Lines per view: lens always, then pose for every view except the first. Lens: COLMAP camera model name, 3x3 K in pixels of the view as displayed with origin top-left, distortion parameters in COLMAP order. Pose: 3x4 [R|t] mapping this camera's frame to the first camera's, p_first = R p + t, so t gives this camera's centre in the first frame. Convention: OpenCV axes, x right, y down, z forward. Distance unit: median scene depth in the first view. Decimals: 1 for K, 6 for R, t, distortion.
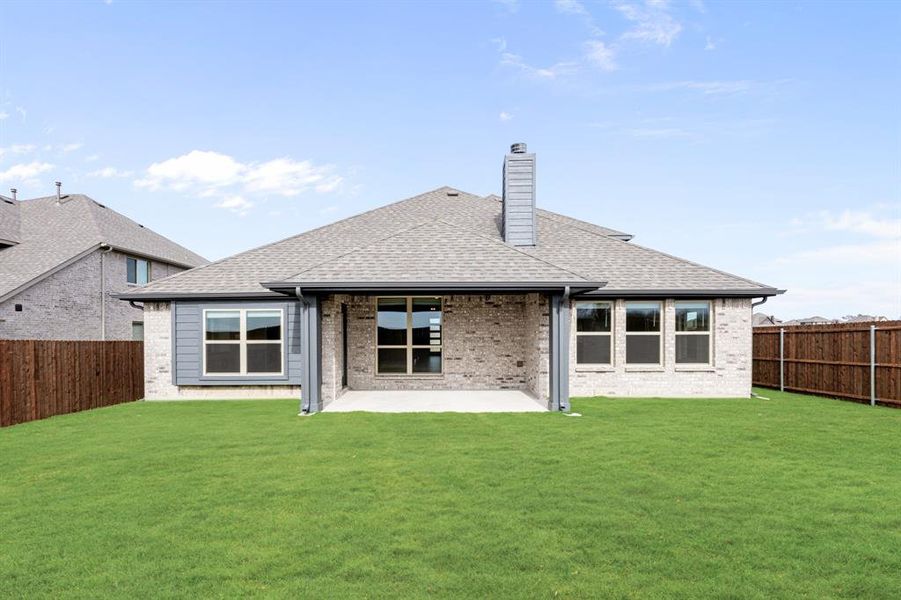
lens RADIAL K [[424.8, 0, 447.0], [0, 424.8, 331.9], [0, 0, 1]] dist [-0.000272, 0.000024]
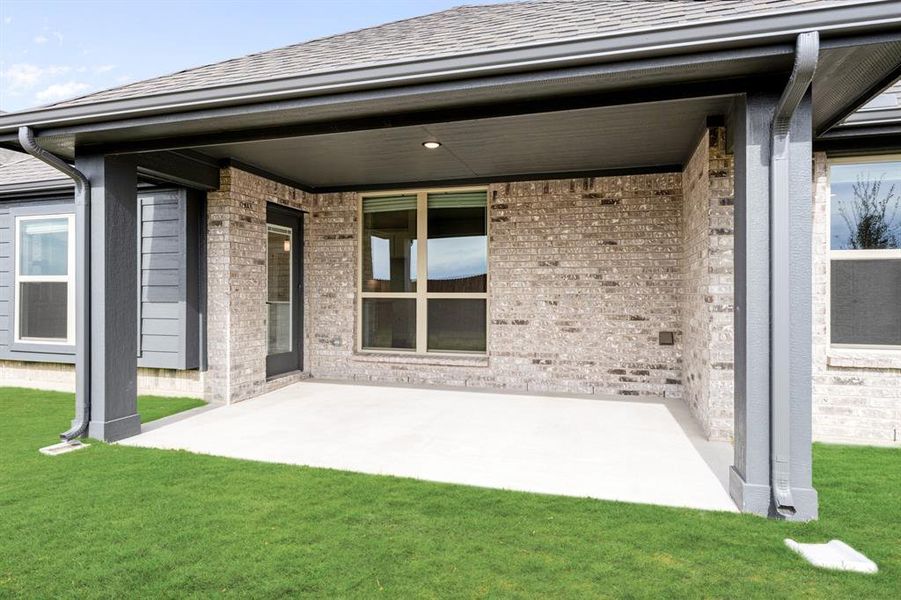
lens RADIAL K [[537.5, 0, 452.5], [0, 537.5, 286.7], [0, 0, 1]] dist [-0.000846, 0.000172]
pose [[0.960384, 0.004166, -0.278649, 0.132195], [-0.006495, 0.999951, -0.007438, 0.034071], [0.278605, 0.008953, 0.960364, 0.494609]]
